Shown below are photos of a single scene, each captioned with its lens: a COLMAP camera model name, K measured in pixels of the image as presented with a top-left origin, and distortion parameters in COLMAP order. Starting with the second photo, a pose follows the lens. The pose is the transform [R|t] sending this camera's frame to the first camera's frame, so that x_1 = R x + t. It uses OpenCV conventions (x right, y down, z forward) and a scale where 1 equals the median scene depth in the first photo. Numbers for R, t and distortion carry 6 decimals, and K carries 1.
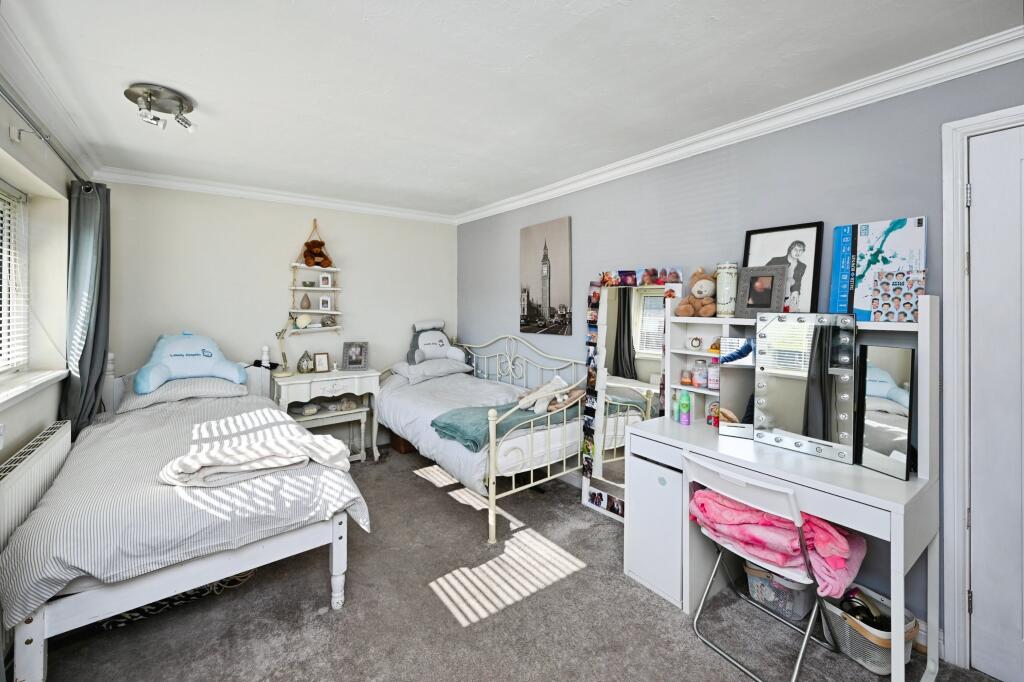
lens RADIAL K [[419.9, 0, 516.7], [0, 419.9, 306.4], [0, 0, 1]] dist [0.001306, 0.000219]
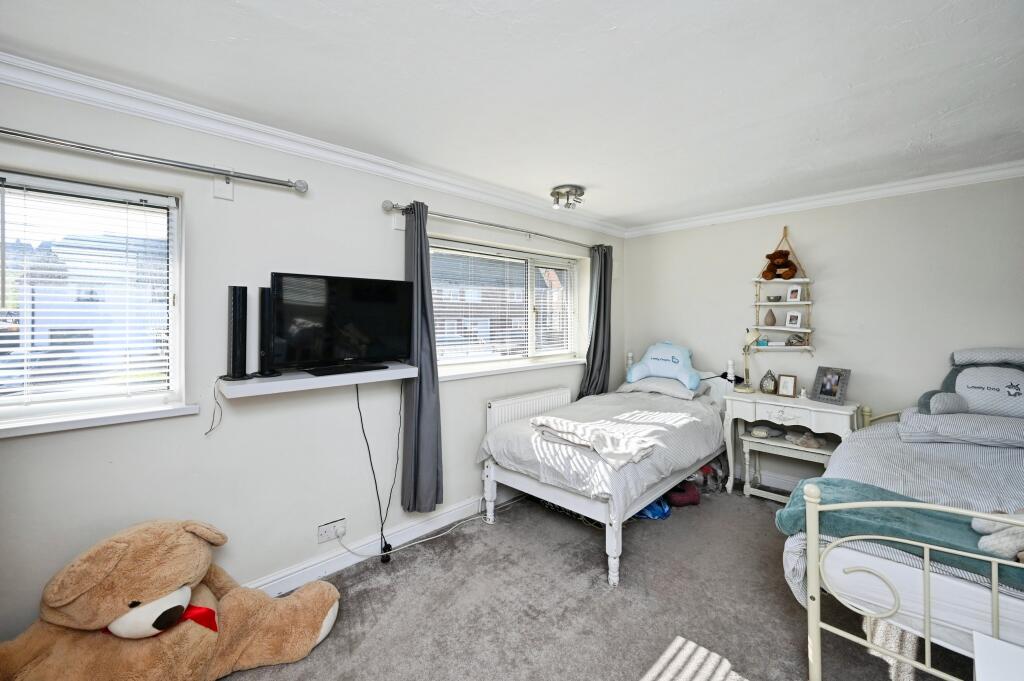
lens RADIAL K [[423.6, 0, 503.3], [0, 423.6, 316.4], [0, 0, 1]] dist [-0.000958, -0.000148]
pose [[0.107334, -0.000844, -0.994223, 0.379871], [-0.001831, 0.999998, -0.001047, -0.012349], [0.994221, 0.001933, 0.107332, 0.308755]]
